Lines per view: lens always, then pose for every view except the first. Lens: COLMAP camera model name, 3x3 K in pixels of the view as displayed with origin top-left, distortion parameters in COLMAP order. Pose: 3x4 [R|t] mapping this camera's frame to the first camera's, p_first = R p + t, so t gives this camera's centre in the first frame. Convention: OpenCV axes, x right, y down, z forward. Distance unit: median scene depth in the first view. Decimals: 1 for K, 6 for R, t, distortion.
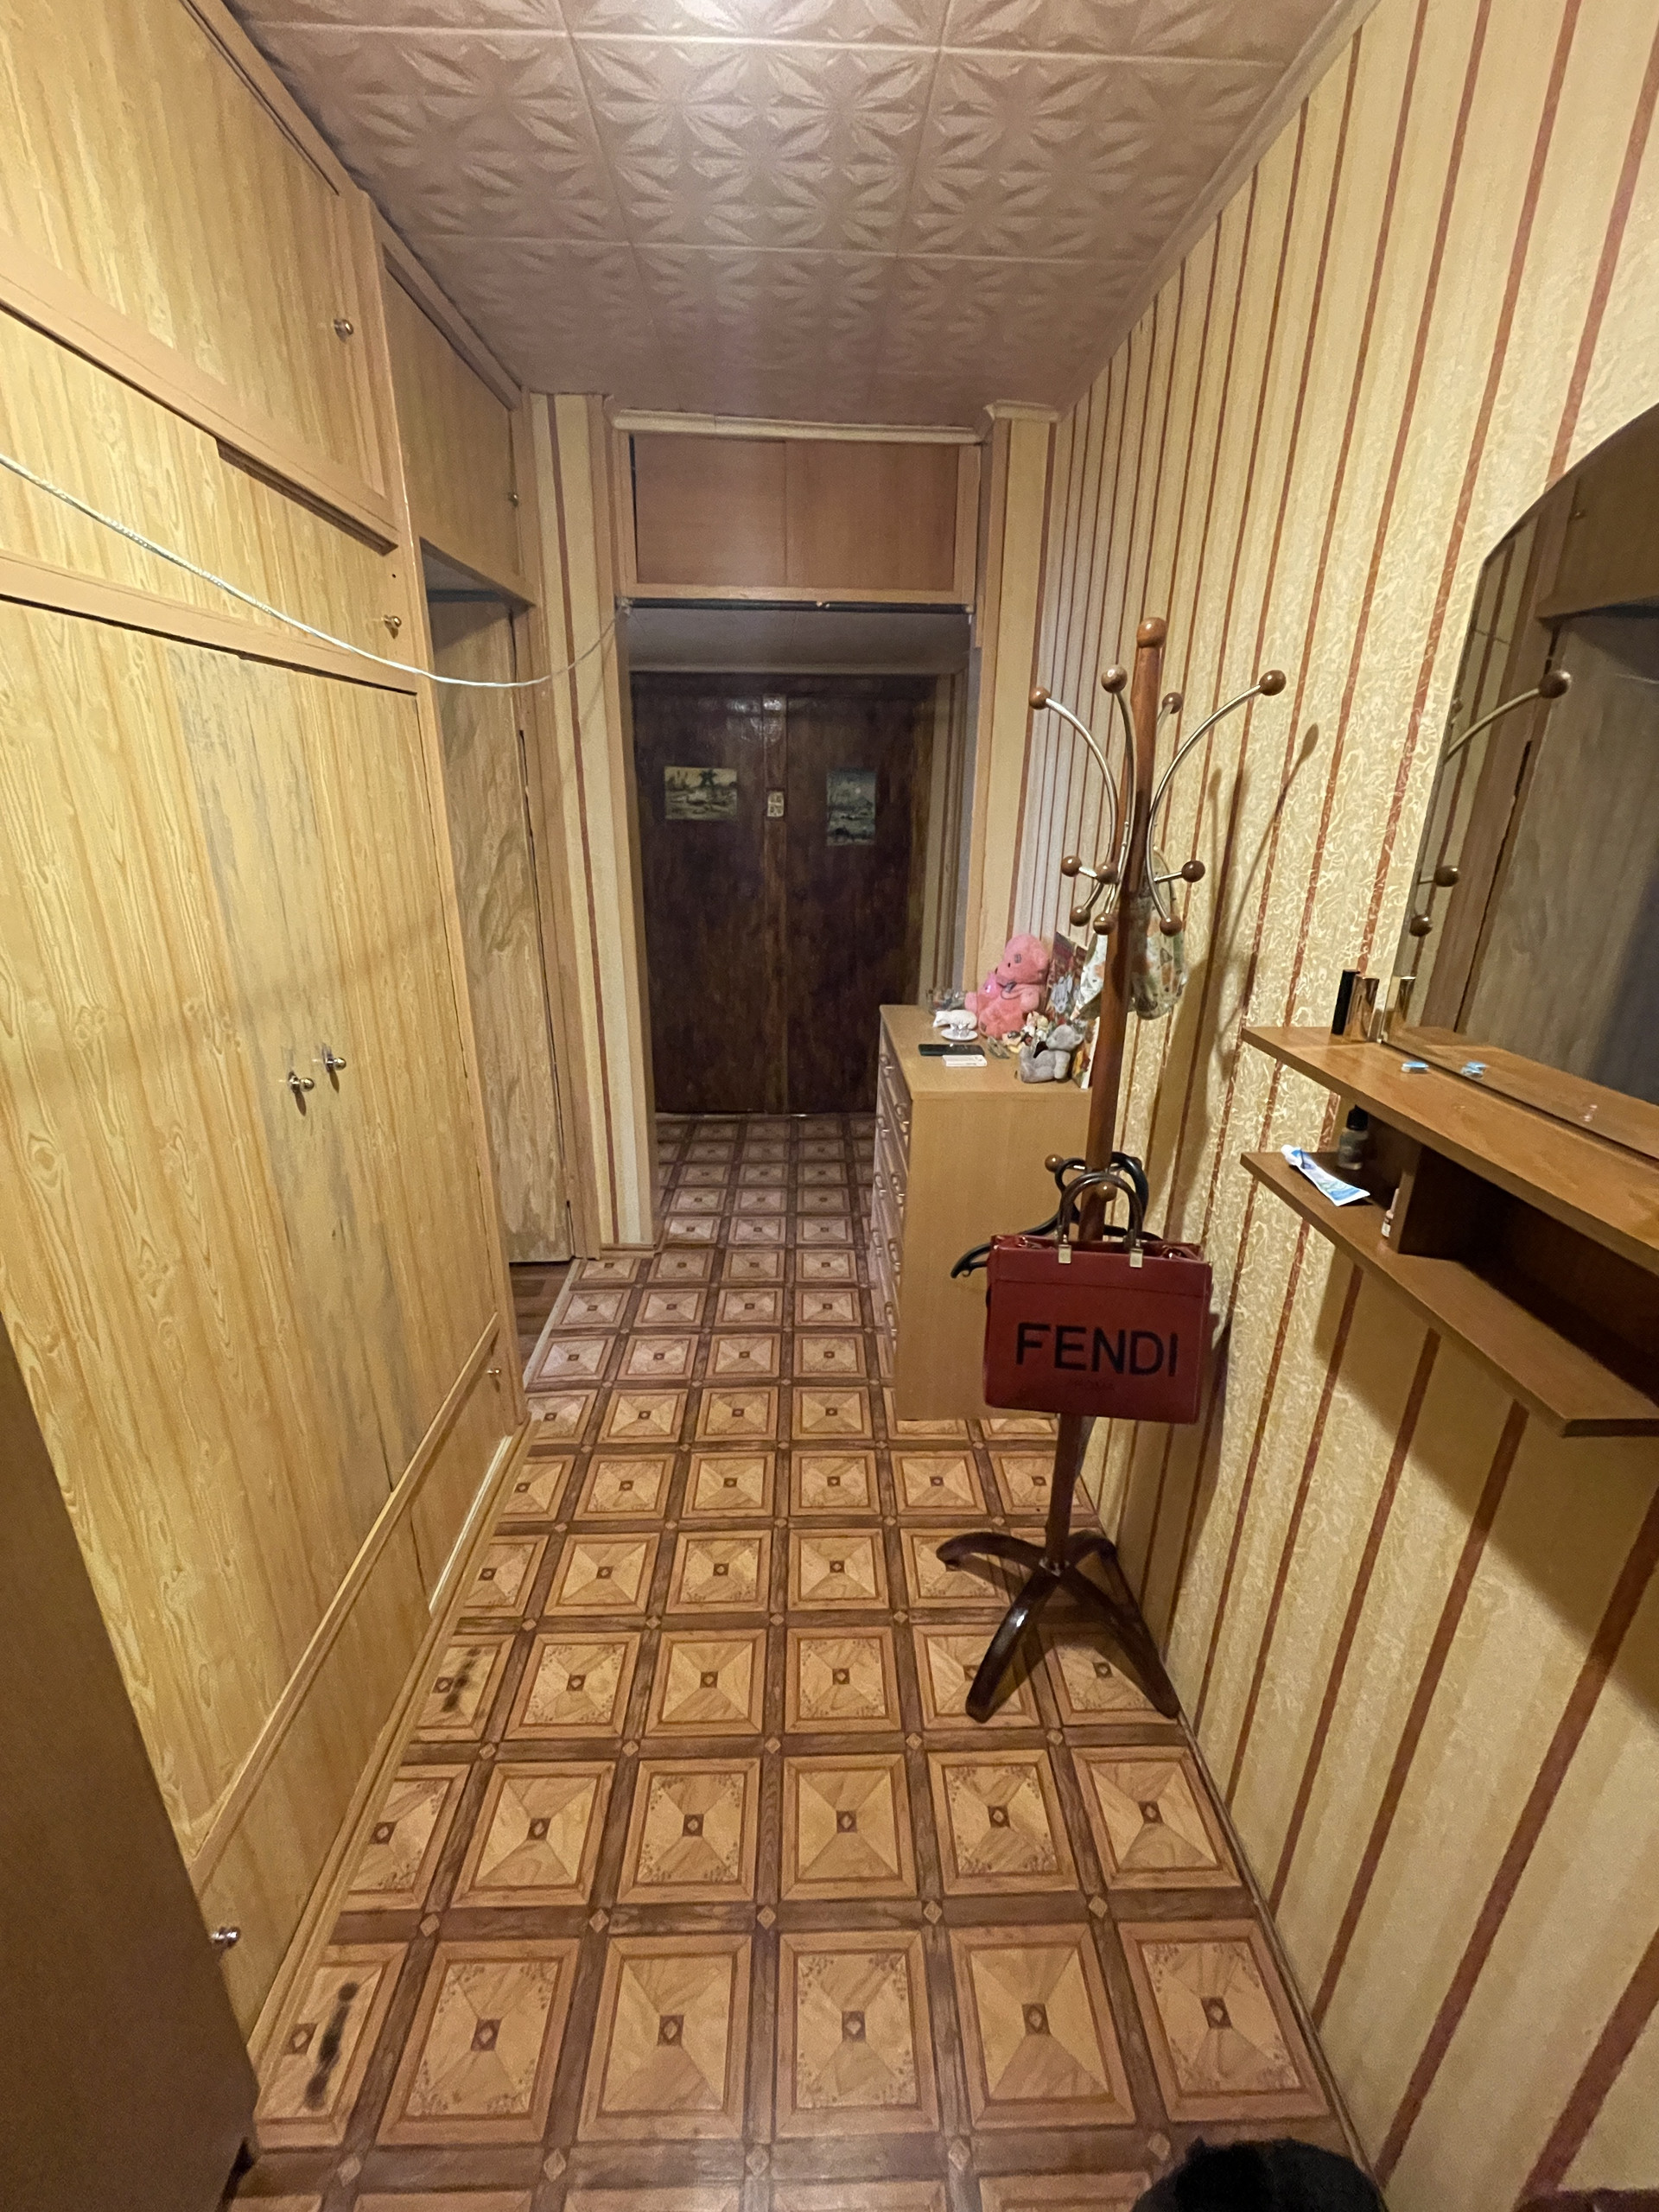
lens RADIAL K [[888.4, 0, 833.7], [0, 888.4, 1097.7], [0, 0, 1]] dist [0.002481, -0.000247]
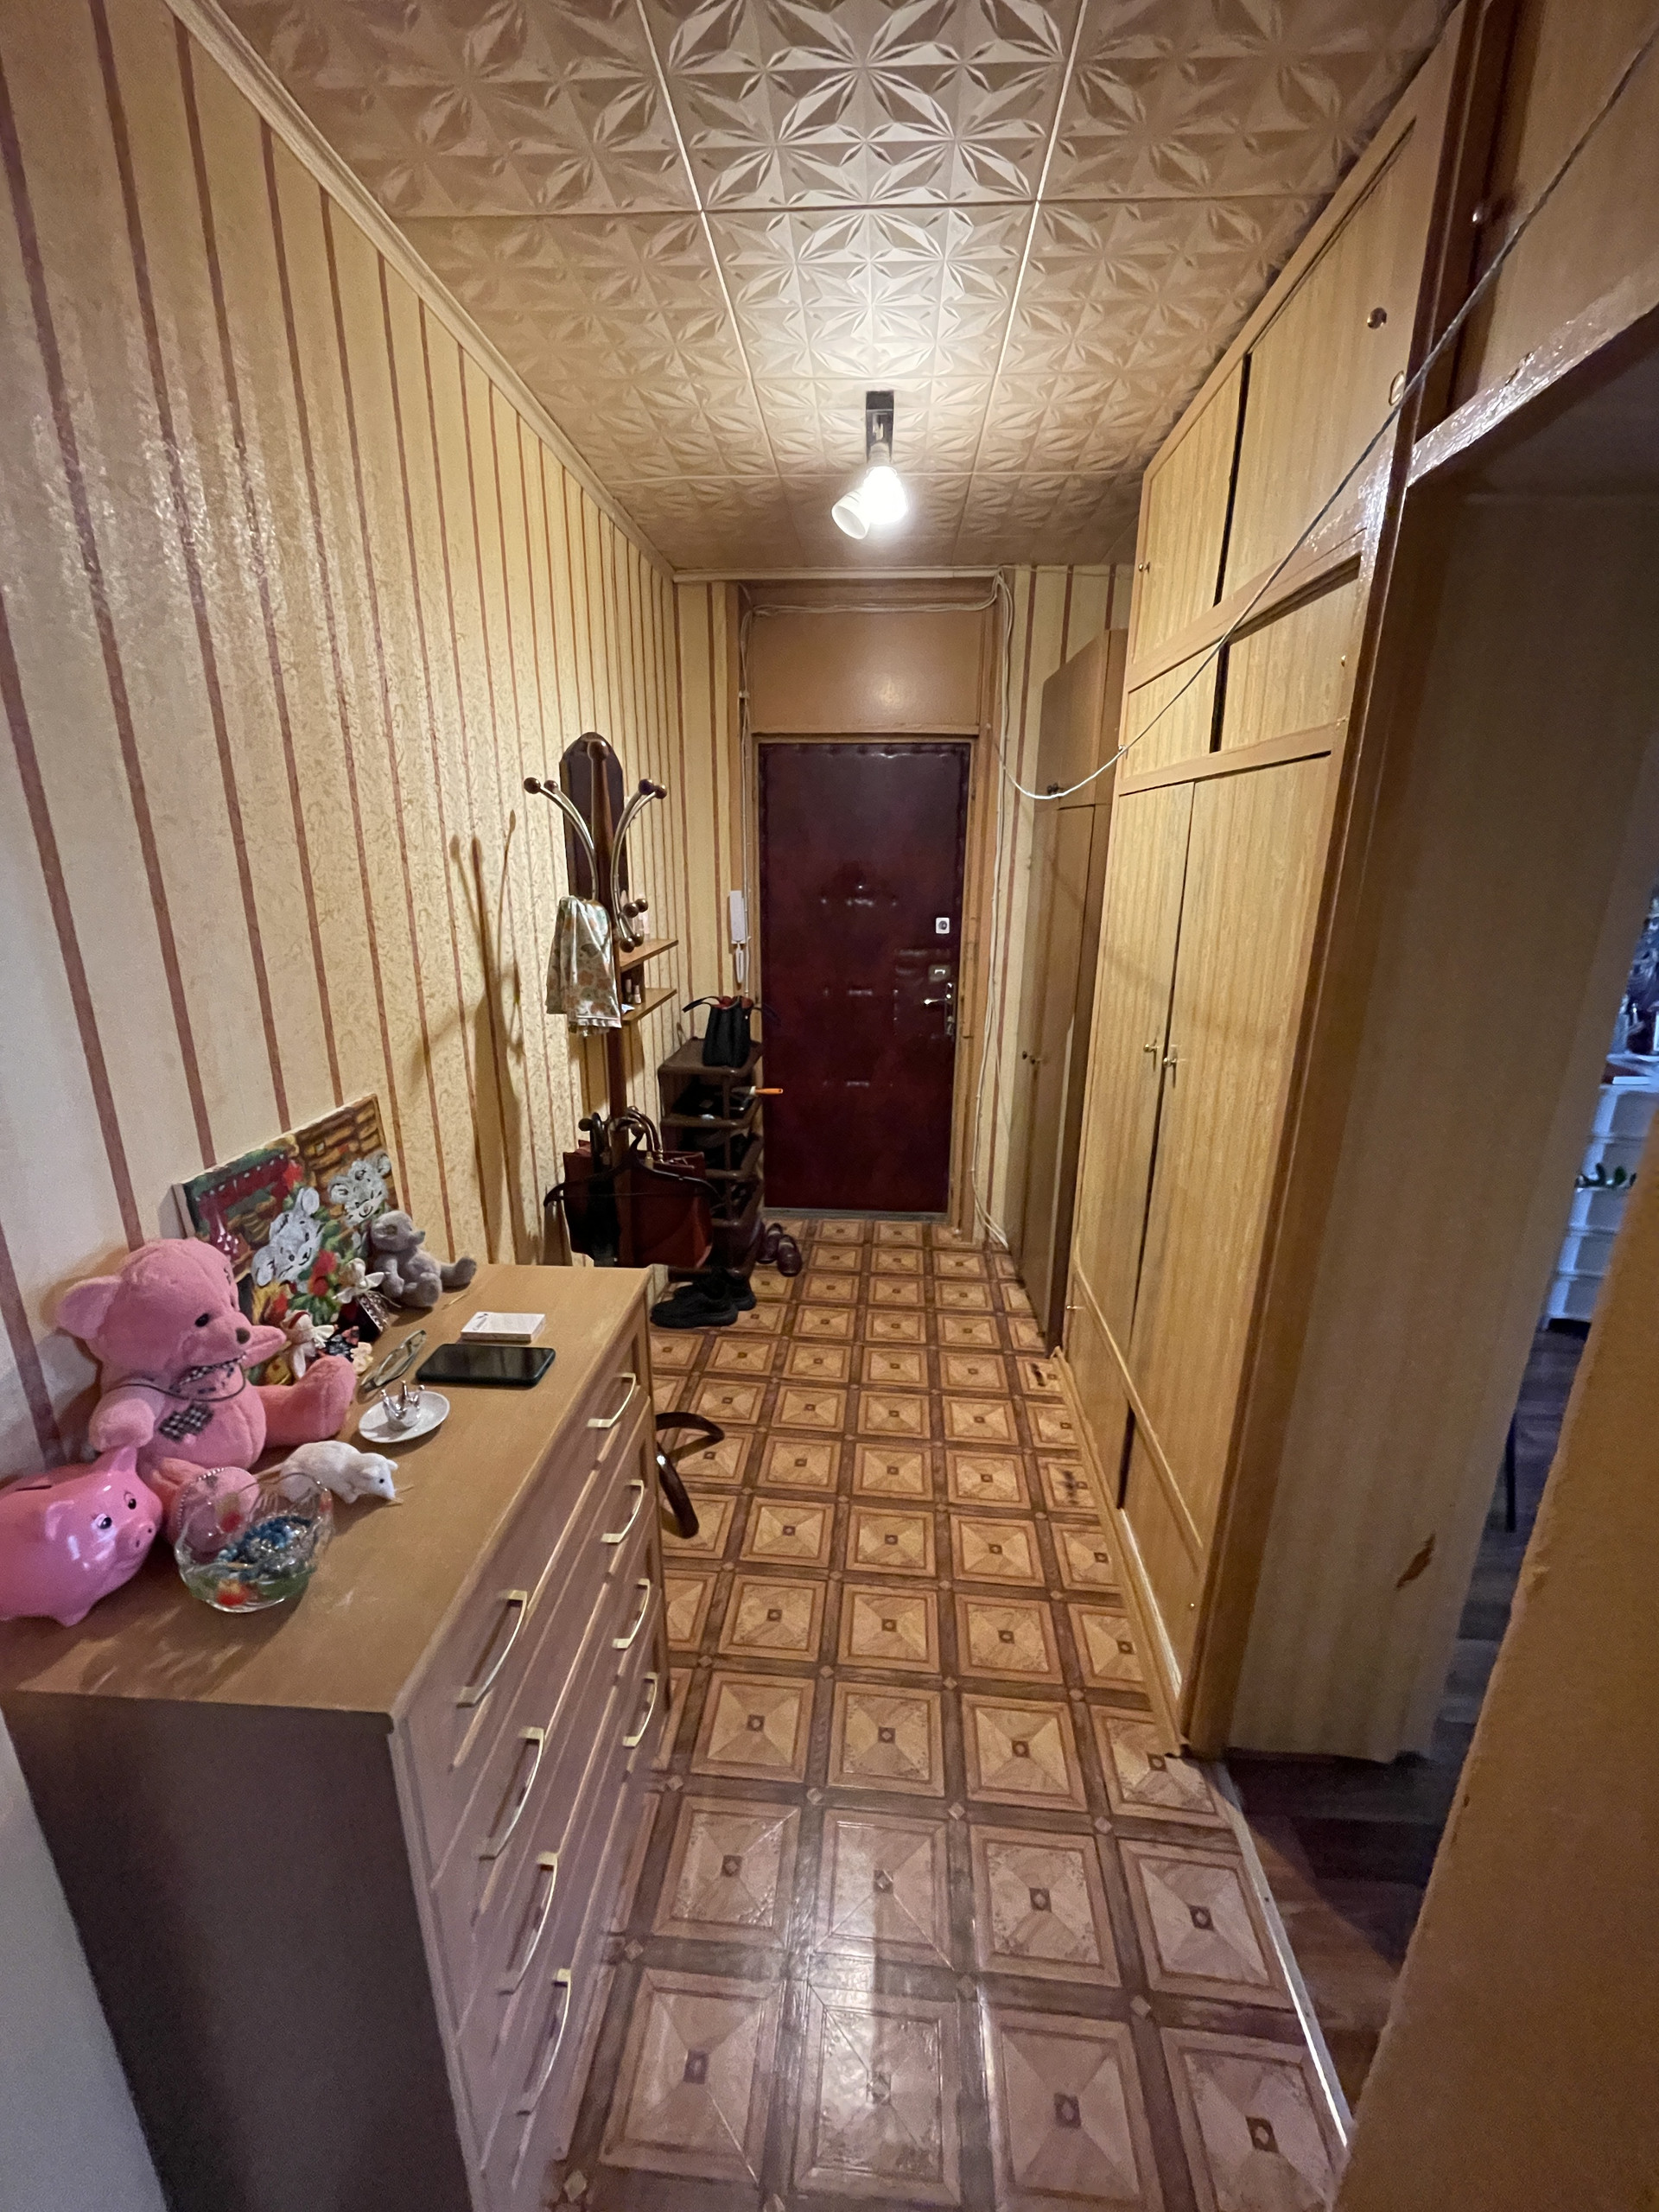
lens RADIAL K [[888.4, 0, 822.0], [0, 888.4, 1105.6], [0, 0, 1]] dist [0.002481, -0.000247]
pose [[-0.992148, -0.059849, 0.109821, -0.140003], [0.015851, 0.810825, 0.585073, -0.613511], [-0.124062, 0.582220, -0.803510, 1.705794]]
